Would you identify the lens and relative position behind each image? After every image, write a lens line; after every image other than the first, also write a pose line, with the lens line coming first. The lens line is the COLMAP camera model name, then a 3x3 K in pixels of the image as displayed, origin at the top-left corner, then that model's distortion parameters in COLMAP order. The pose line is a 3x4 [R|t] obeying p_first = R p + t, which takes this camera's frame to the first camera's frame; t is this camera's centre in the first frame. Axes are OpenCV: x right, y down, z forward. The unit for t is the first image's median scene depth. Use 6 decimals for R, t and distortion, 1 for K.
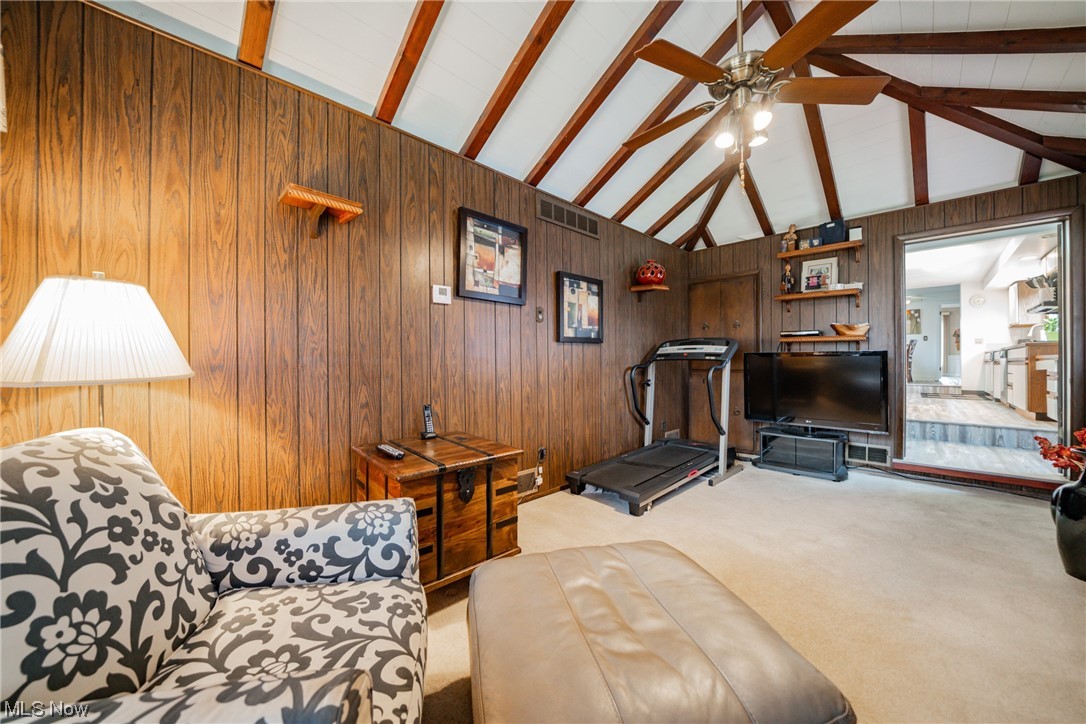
lens RADIAL K [[383.6, 0, 540.4], [0, 383.6, 361.9], [0, 0, 1]] dist [-0.029619, 0.003976]
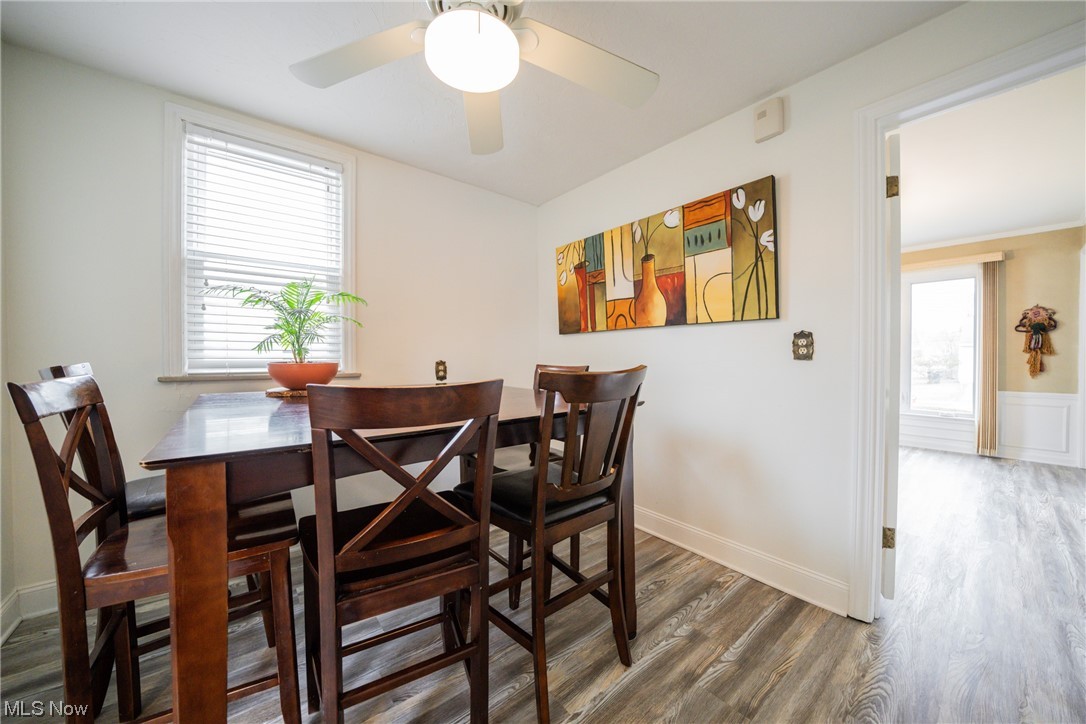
lens RADIAL K [[383.6, 0, 540.4], [0, 383.6, 361.9], [0, 0, 1]] dist [-0.029619, 0.003976]
pose [[0.995253, 0.001155, -0.097317, 1.170125], [-0.000191, 0.999951, 0.009913, -0.071918], [0.097324, -0.009847, 0.995204, 1.028687]]
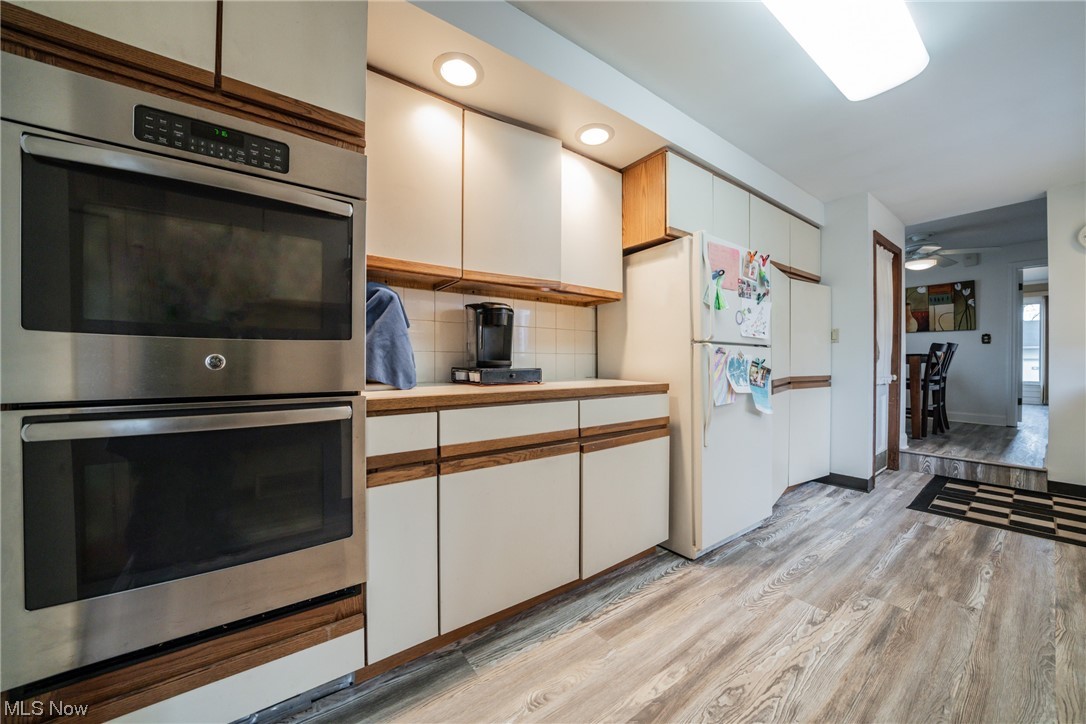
lens RADIAL K [[383.6, 0, 540.4], [0, 383.6, 361.9], [0, 0, 1]] dist [-0.029619, 0.003976]
pose [[0.988395, 0.003288, -0.151868, 0.653824], [-0.003115, 0.999994, 0.001372, -0.038996], [0.151871, -0.000883, 0.988400, 0.530648]]
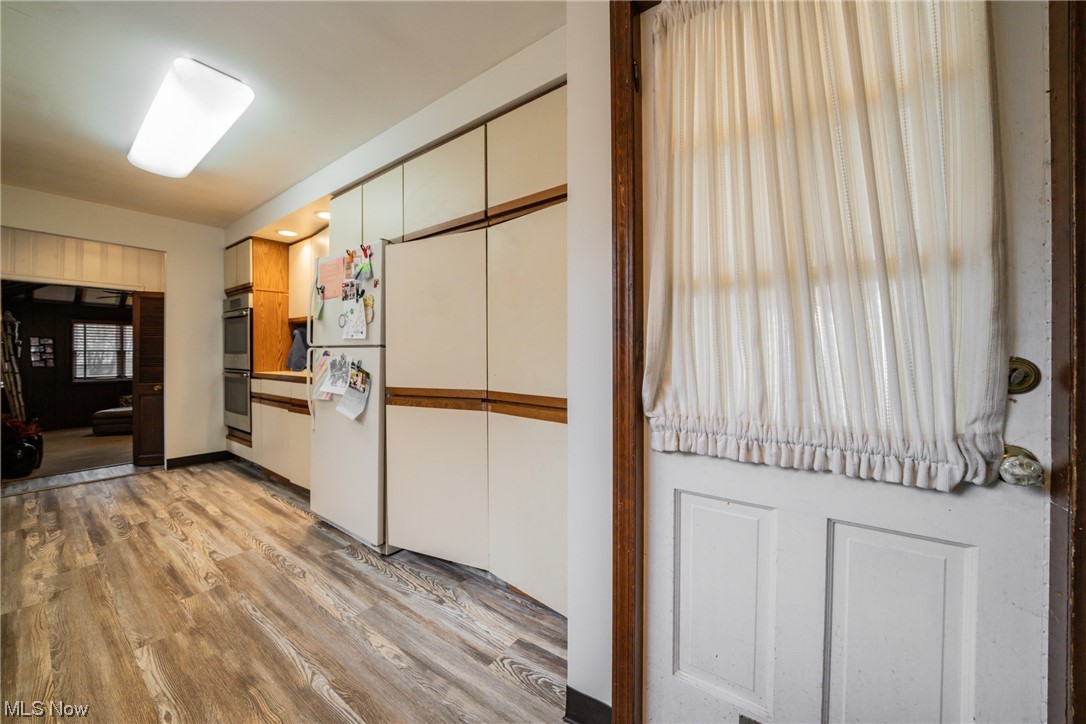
lens RADIAL K [[387.7, 0, 540.6], [0, 387.7, 355.4], [0, 0, 1]] dist [-0.031686, 0.003803]
pose [[0.176798, 0.006456, -0.984226, 1.052277], [0.000557, 0.999978, 0.006659, -0.046727], [0.984247, -0.001725, 0.176791, 0.909569]]
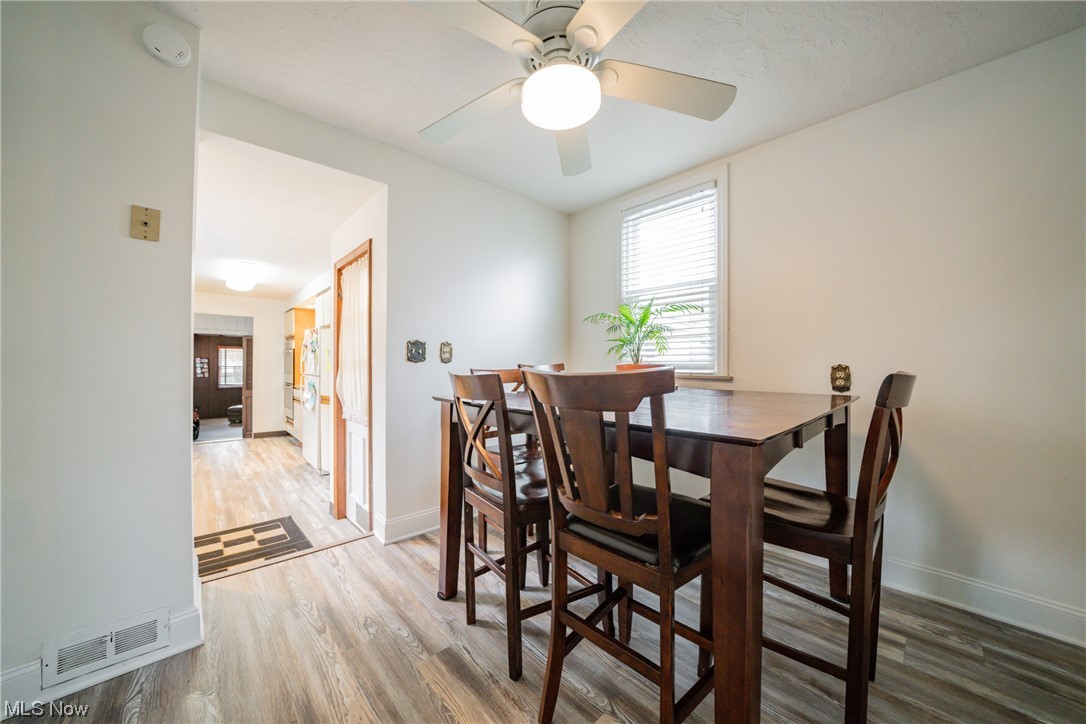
lens RADIAL K [[383.6, 0, 540.4], [0, 383.6, 361.9], [0, 0, 1]] dist [-0.029619, 0.003976]
pose [[-0.030206, -0.000666, -0.999543, 1.311291], [-0.000954, 0.999999, -0.000638, -0.071217], [0.999543, 0.000934, -0.030206, 1.178843]]
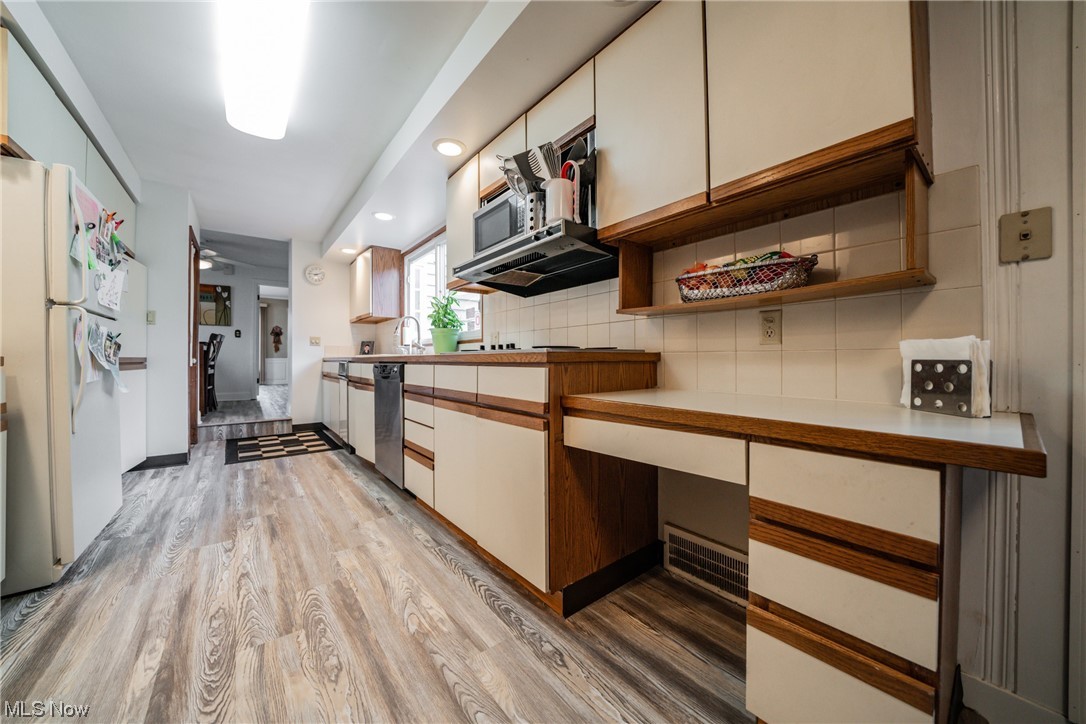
lens RADIAL K [[383.6, 0, 540.4], [0, 383.6, 361.9], [0, 0, 1]] dist [-0.029619, 0.003976]
pose [[0.102326, -0.004830, 0.994739, 0.557142], [-0.002325, 0.999984, 0.005095, -0.023988], [-0.994748, -0.002834, 0.102313, 0.526364]]
